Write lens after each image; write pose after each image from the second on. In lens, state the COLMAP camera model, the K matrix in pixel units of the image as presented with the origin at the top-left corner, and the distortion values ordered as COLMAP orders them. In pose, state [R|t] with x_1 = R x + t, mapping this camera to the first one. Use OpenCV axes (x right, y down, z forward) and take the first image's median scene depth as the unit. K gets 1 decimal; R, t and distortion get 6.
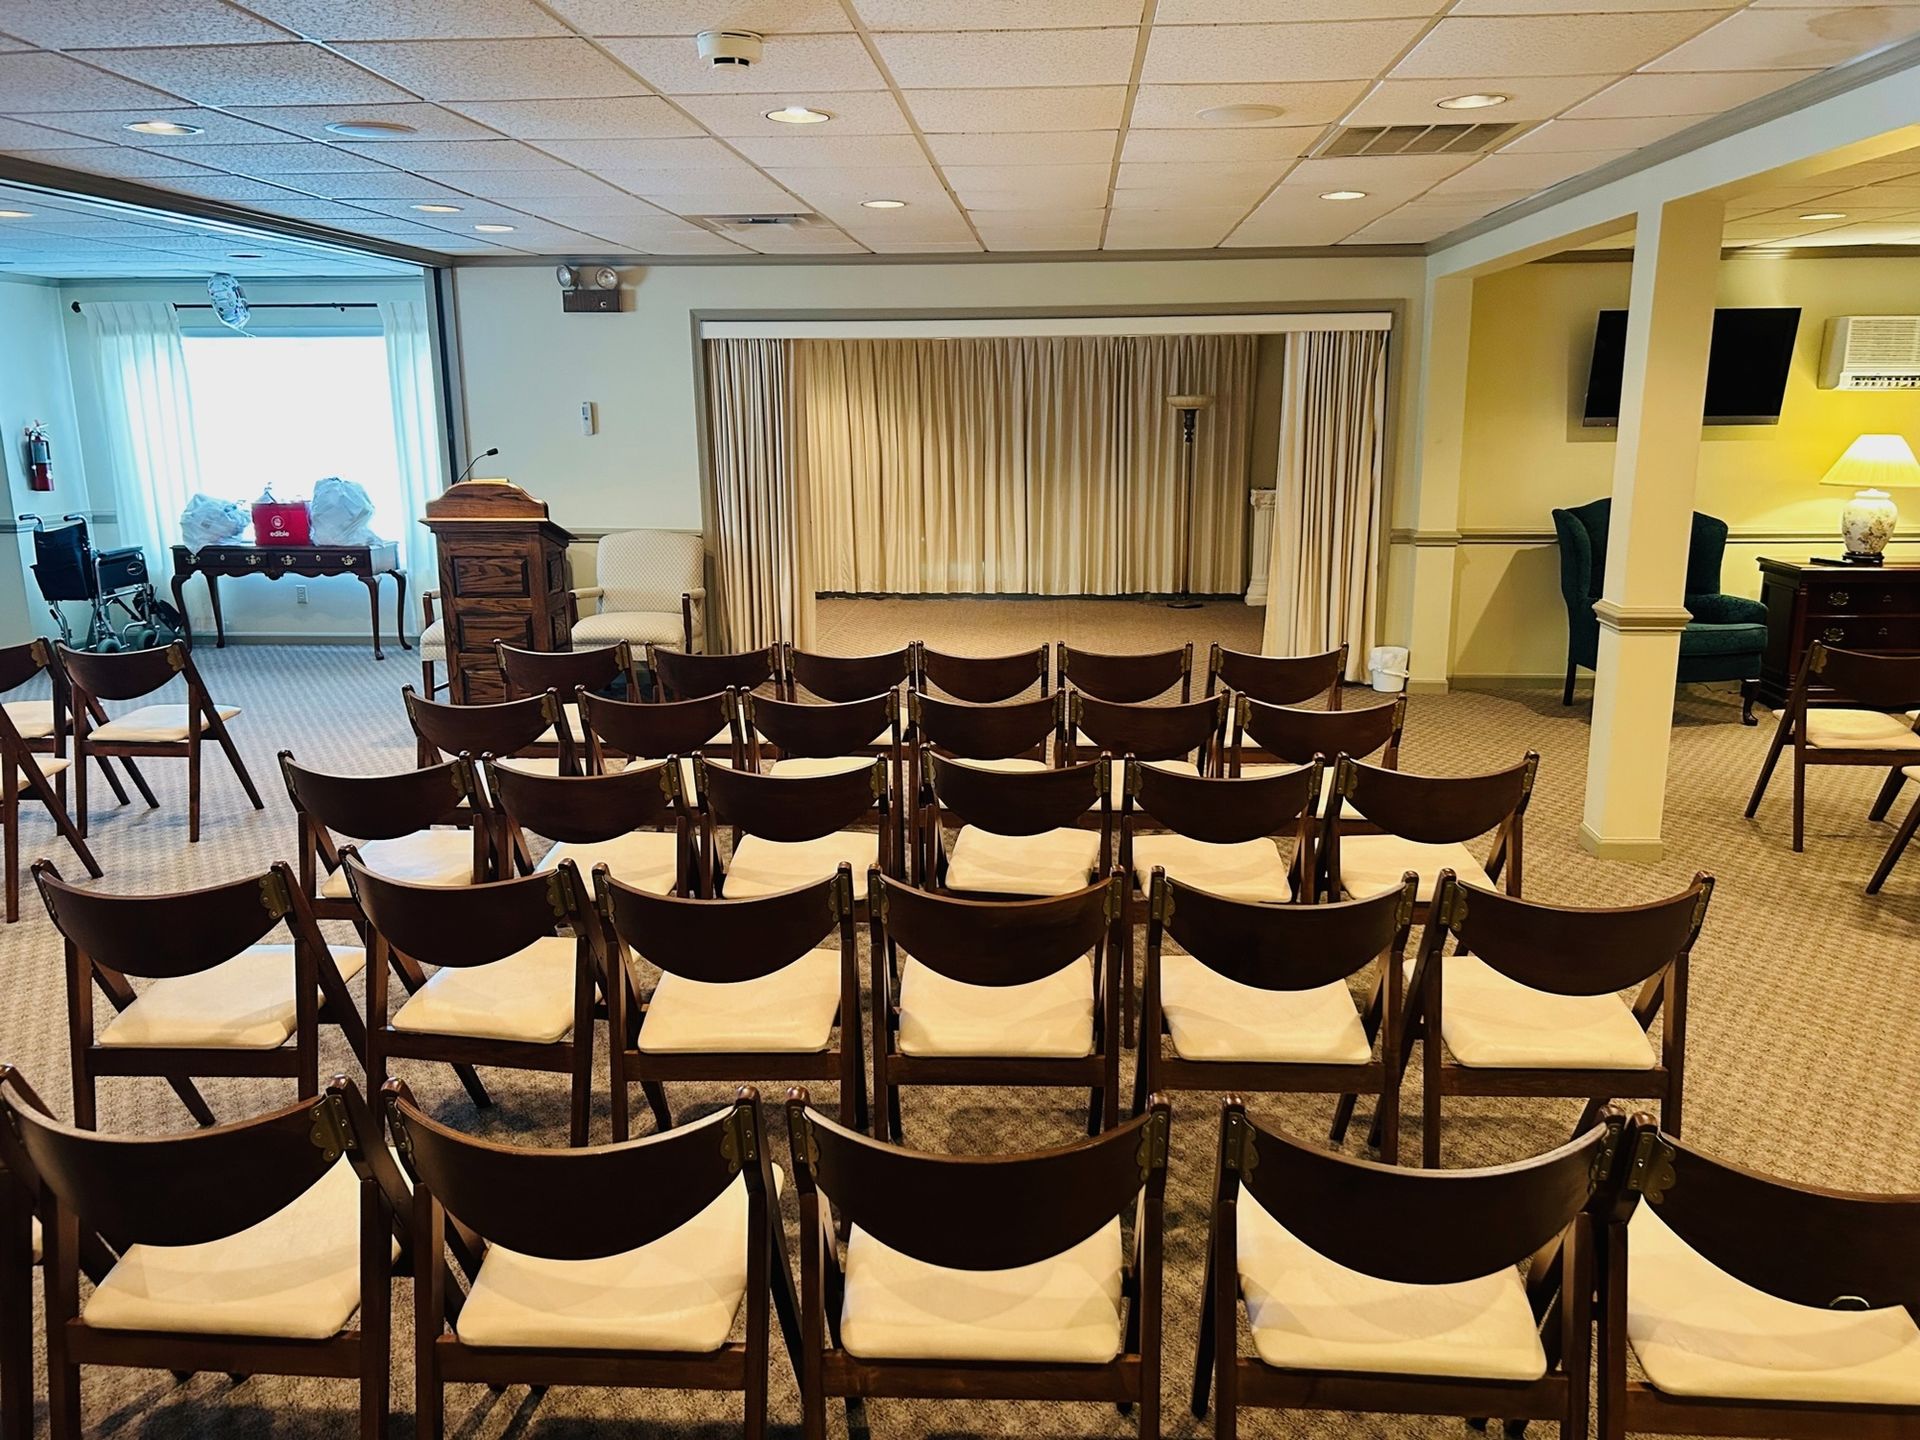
lens RADIAL K [[1481.7, 0, 960.0], [0, 1481.7, 720.0], [0, 0, 1]] dist [0.057793, -0.052291]
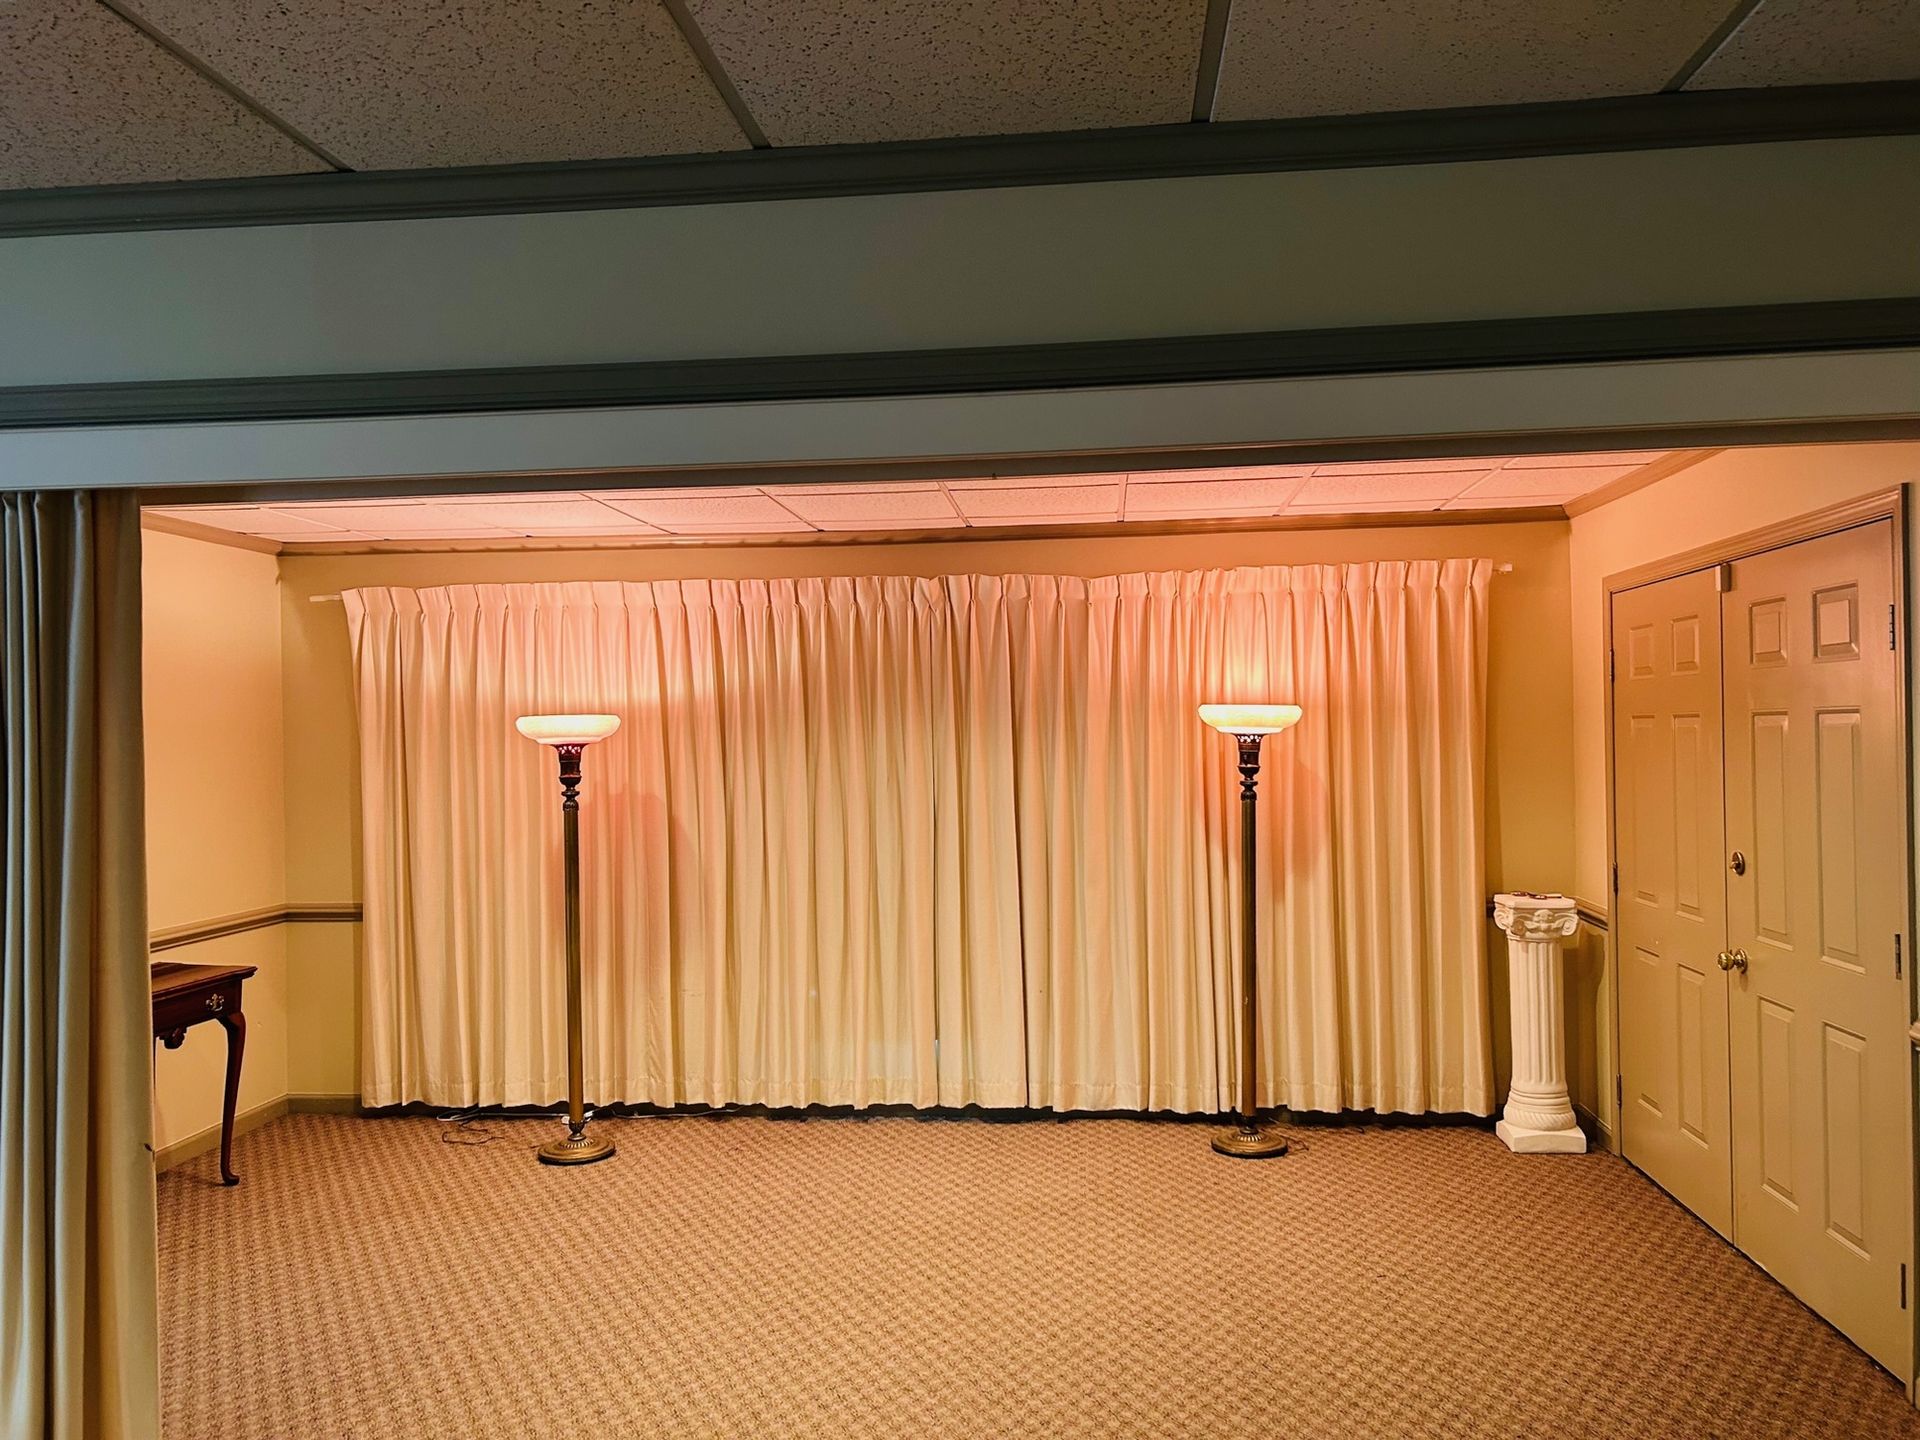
lens RADIAL K [[1481.7, 0, 960.0], [0, 1481.7, 720.0], [0, 0, 1]] dist [0.057793, -0.052291]
pose [[0.999399, -0.008320, -0.033660, 0.040299], [0.000951, 0.976999, -0.213241, -0.106022], [0.034660, 0.213081, 0.976420, 0.507492]]
